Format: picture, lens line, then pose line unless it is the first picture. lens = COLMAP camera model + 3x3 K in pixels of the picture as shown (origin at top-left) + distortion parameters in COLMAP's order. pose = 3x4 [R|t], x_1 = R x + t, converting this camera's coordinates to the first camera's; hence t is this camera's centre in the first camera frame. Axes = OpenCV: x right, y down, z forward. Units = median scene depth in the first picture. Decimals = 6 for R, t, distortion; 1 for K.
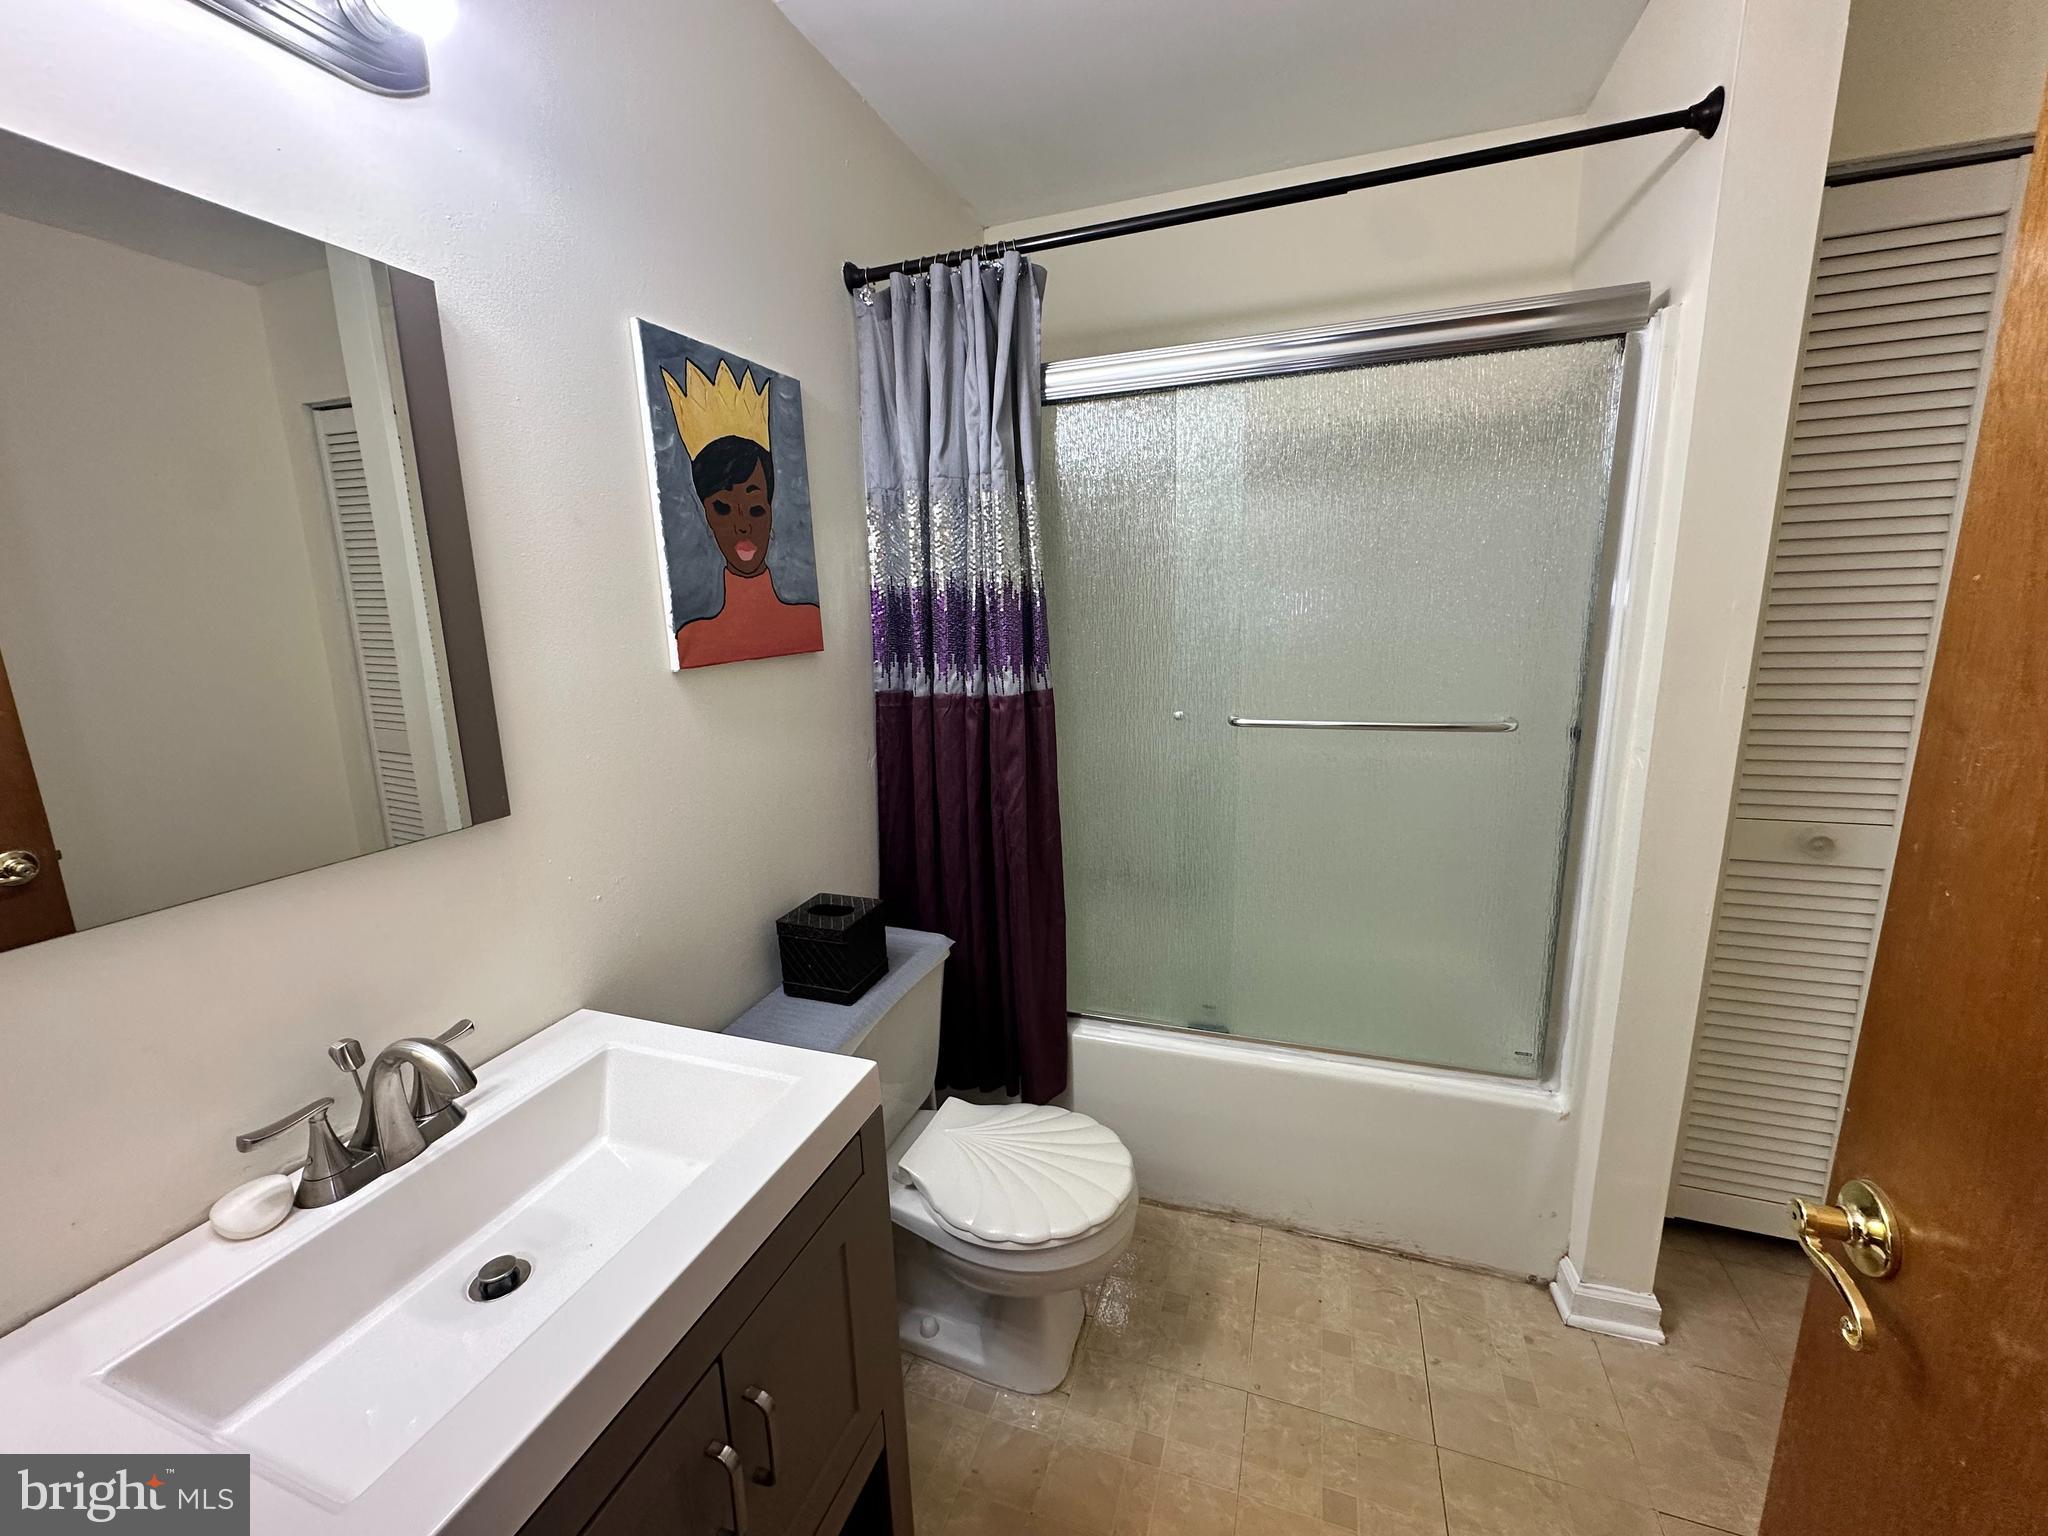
lens RADIAL K [[817.4, 0, 1022.8], [0, 817.4, 764.9], [0, 0, 1]] dist [-0.003154, -0.000090]
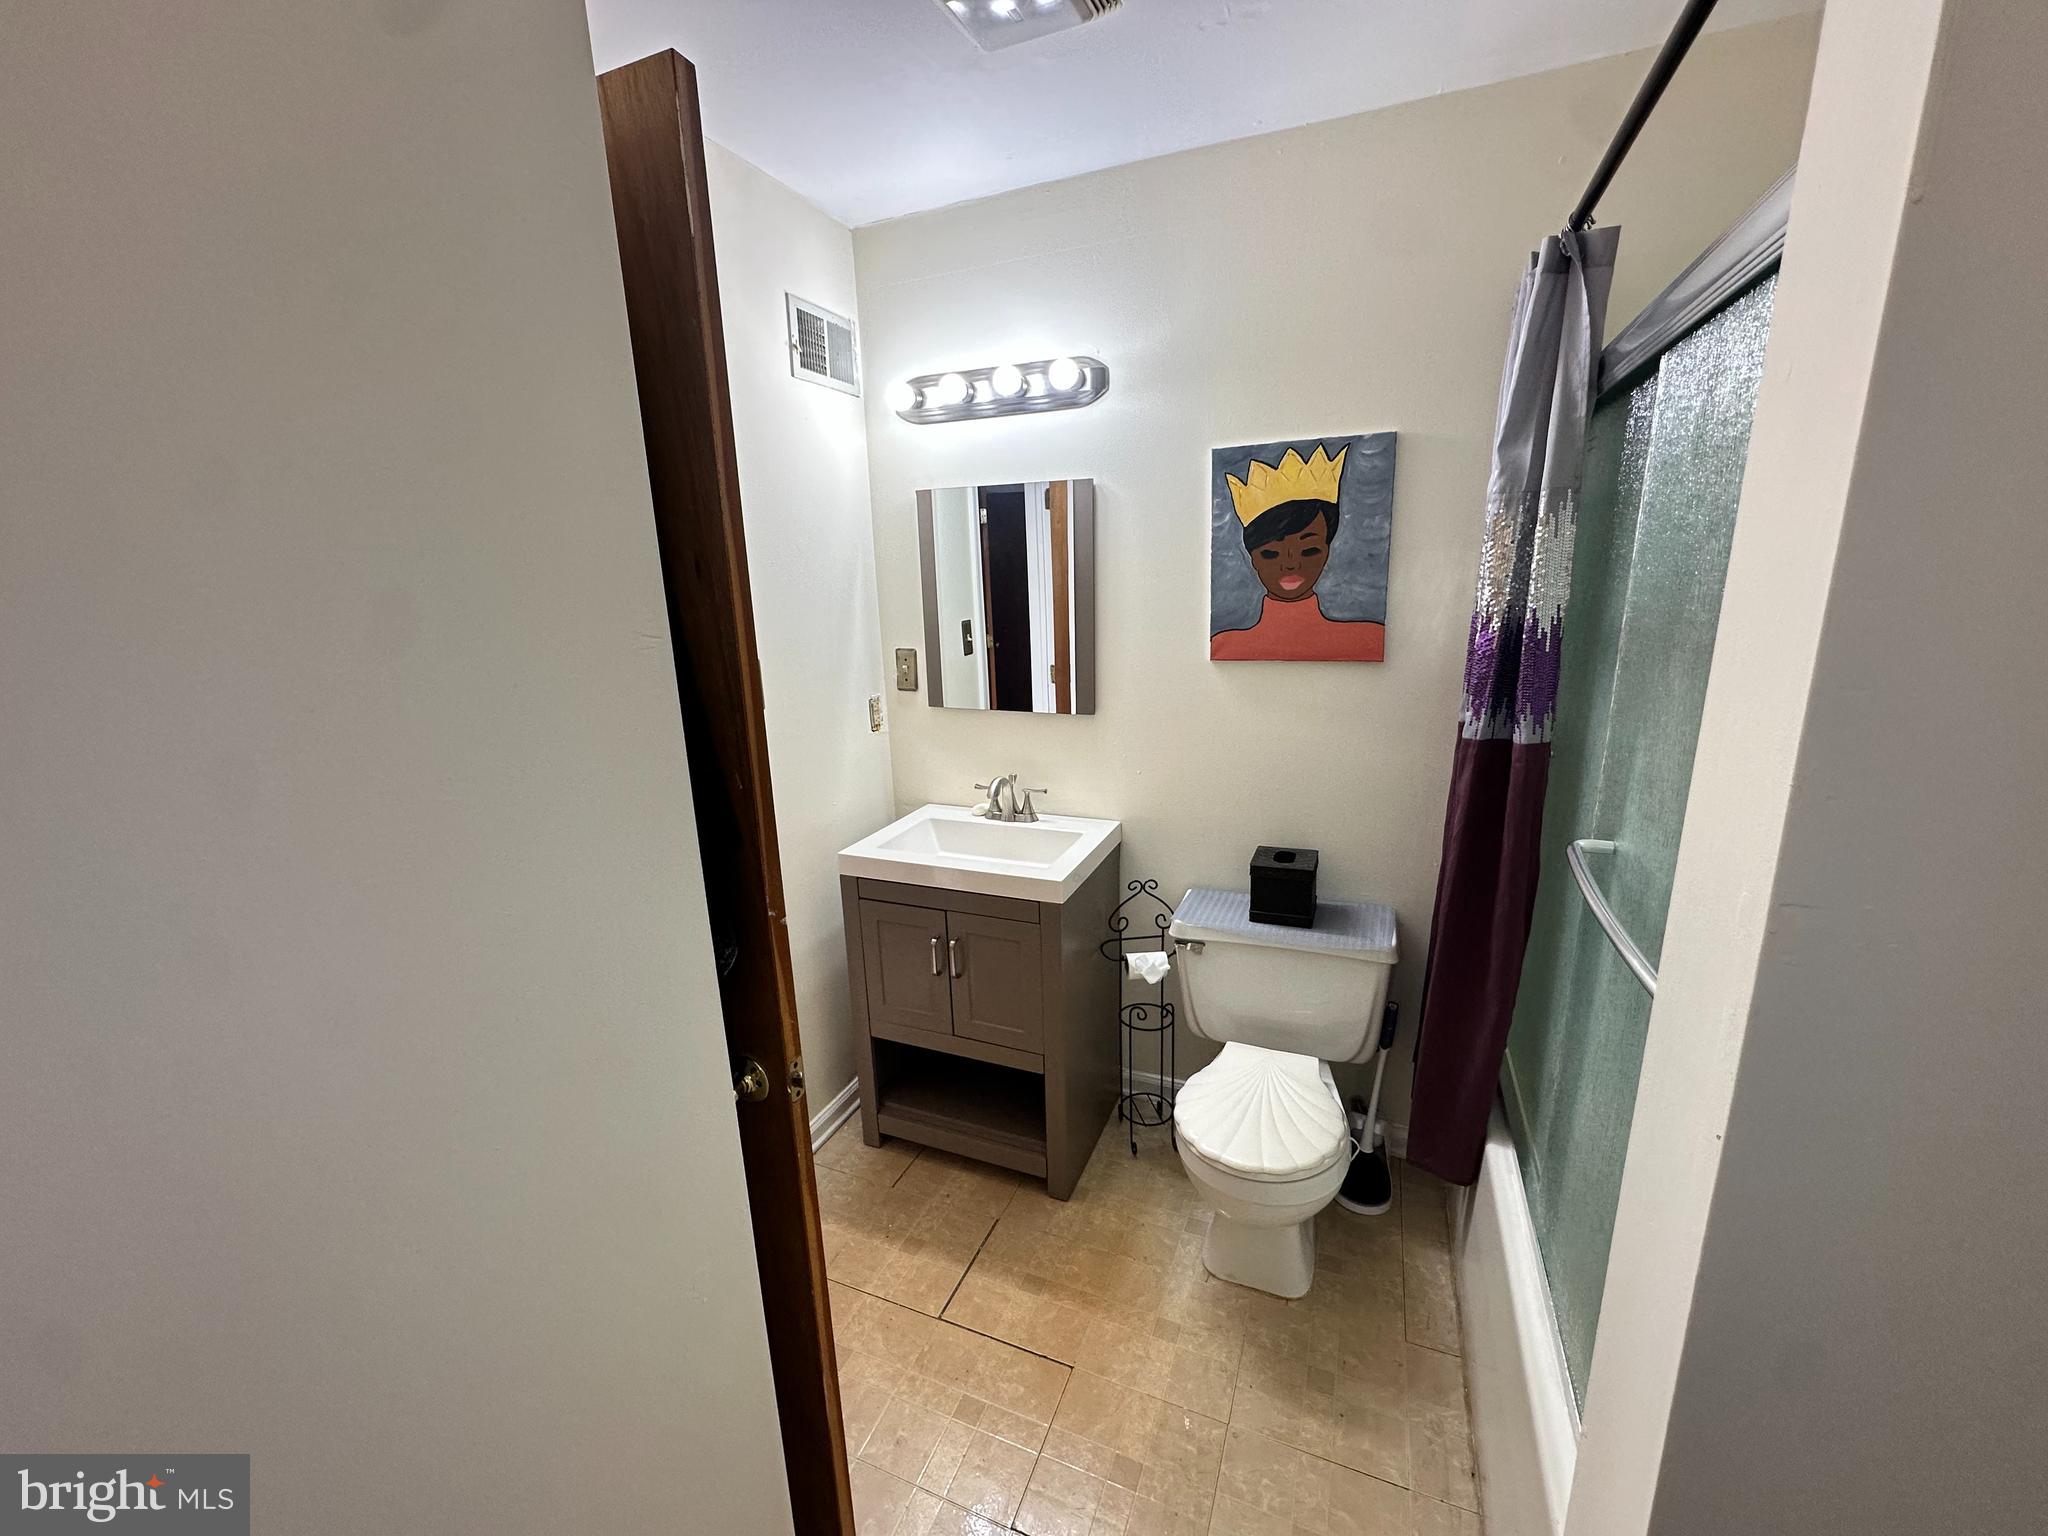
lens RADIAL K [[815.9, 0, 1026.9], [0, 815.9, 766.7], [0, 0, 1]] dist [-0.000429, 0.000079]
pose [[-0.053892, 0.263107, -0.963260, 0.945457], [-0.169807, 0.948197, 0.268493, -0.225460], [0.984003, 0.178038, -0.006423, 0.539542]]
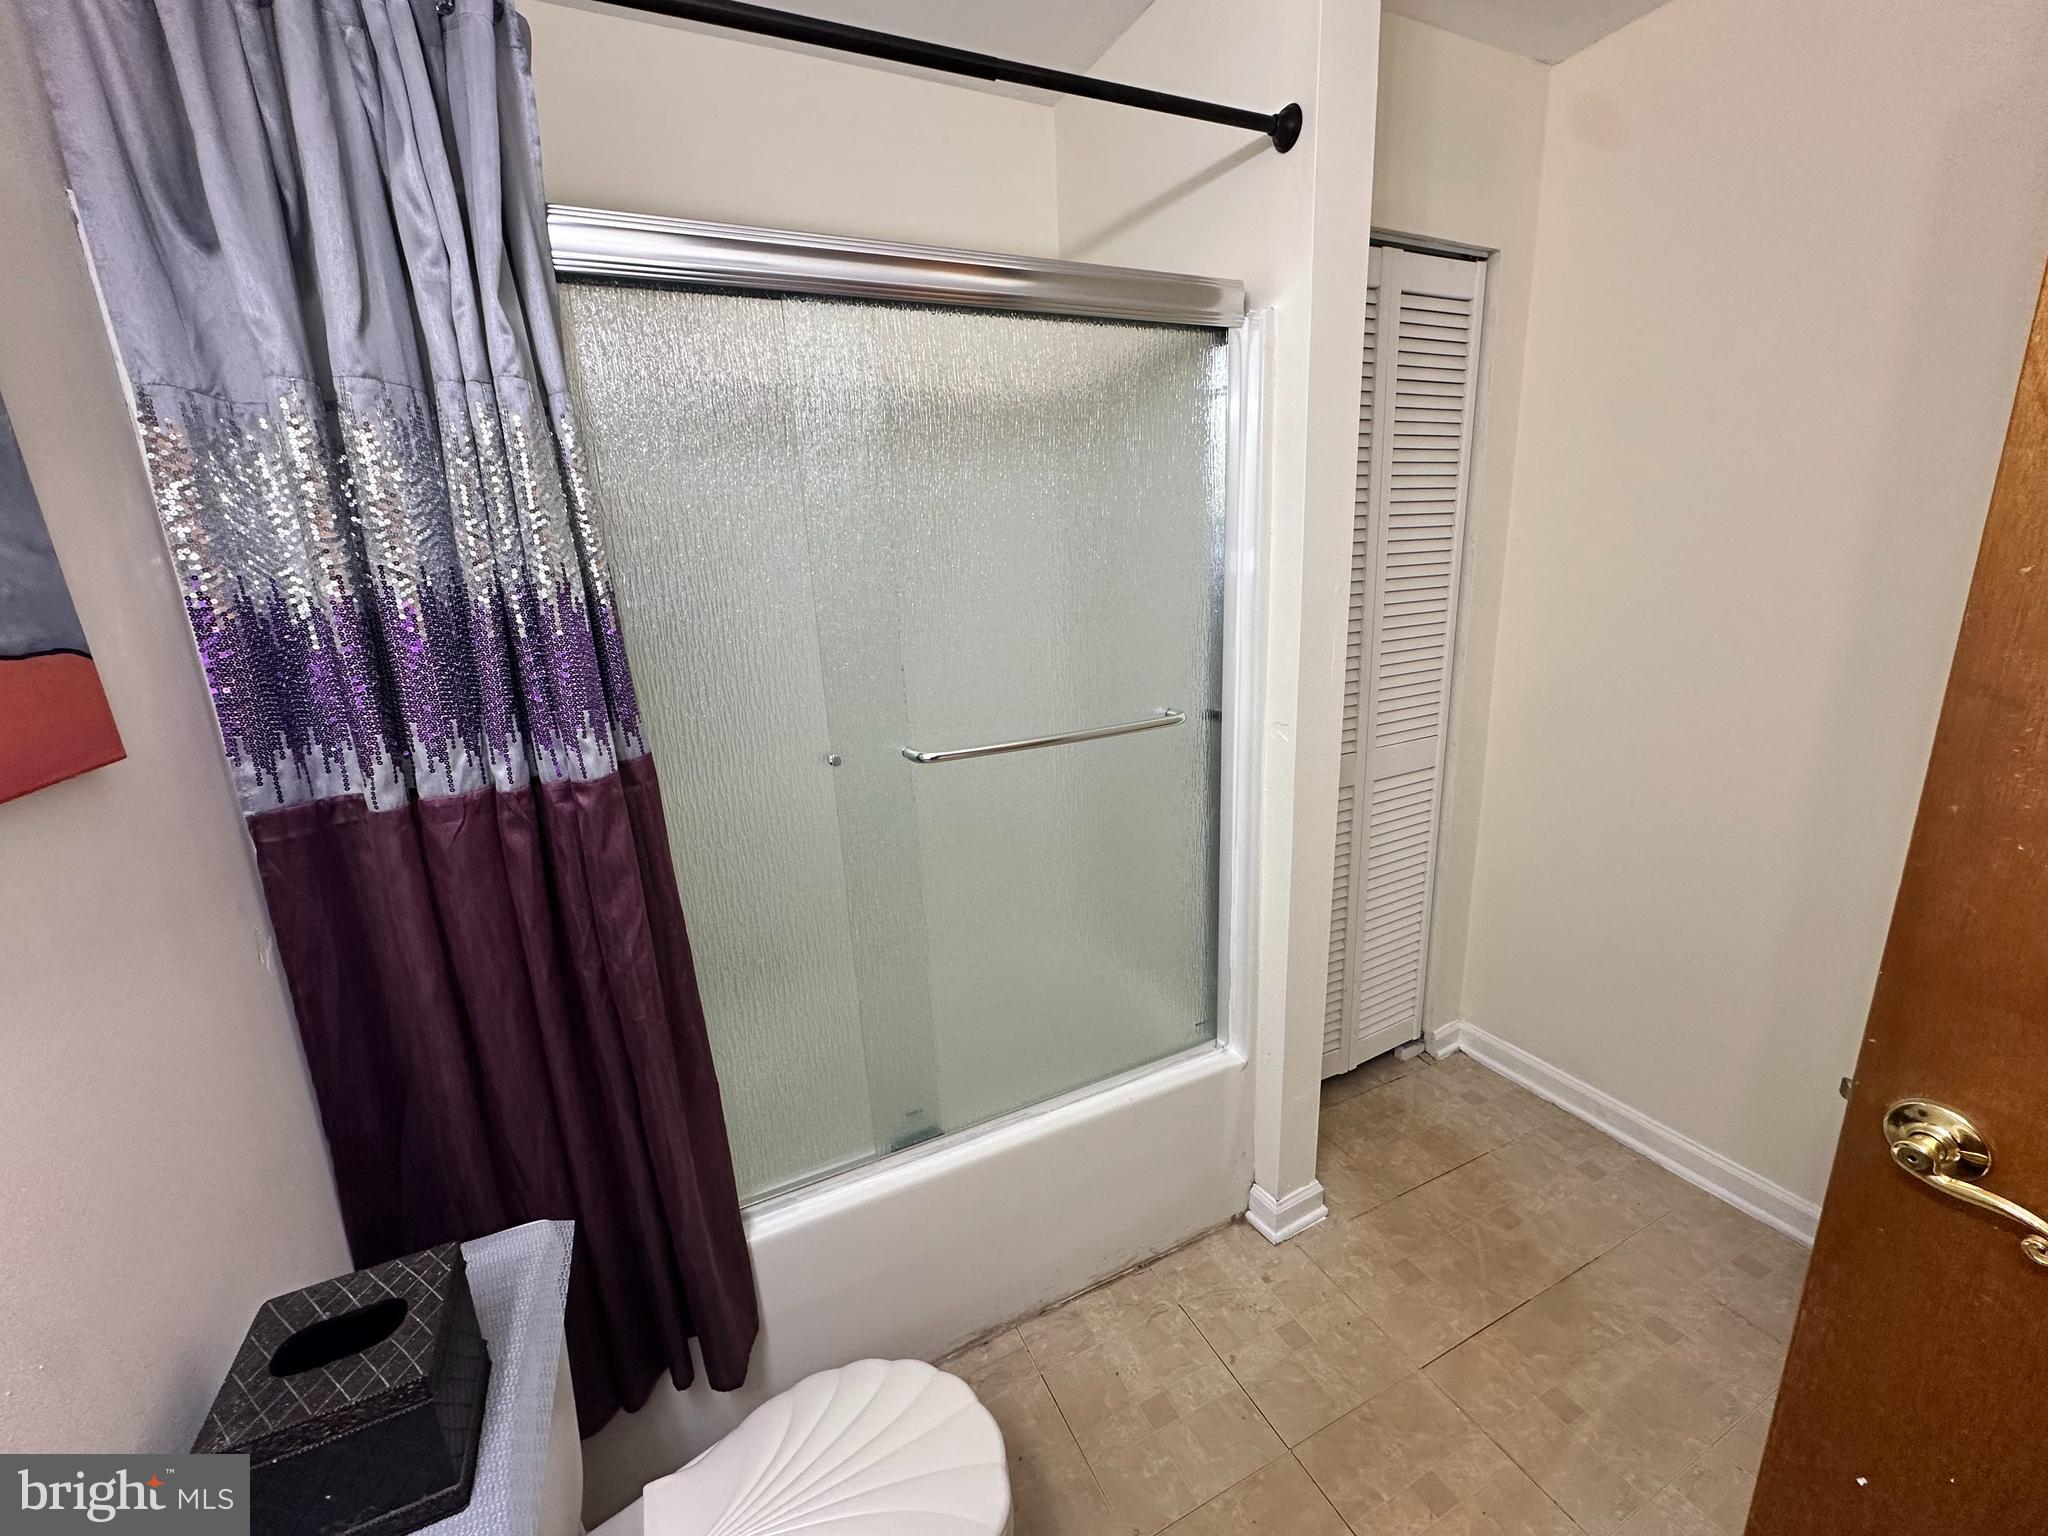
lens RADIAL K [[817.4, 0, 1022.8], [0, 817.4, 764.9], [0, 0, 1]] dist [-0.003154, -0.000090]
pose [[0.705915, -0.177413, 0.685718, -0.206879], [0.165890, 0.982607, 0.083450, -0.095597], [-0.688597, 0.054845, 0.723068, 0.381964]]
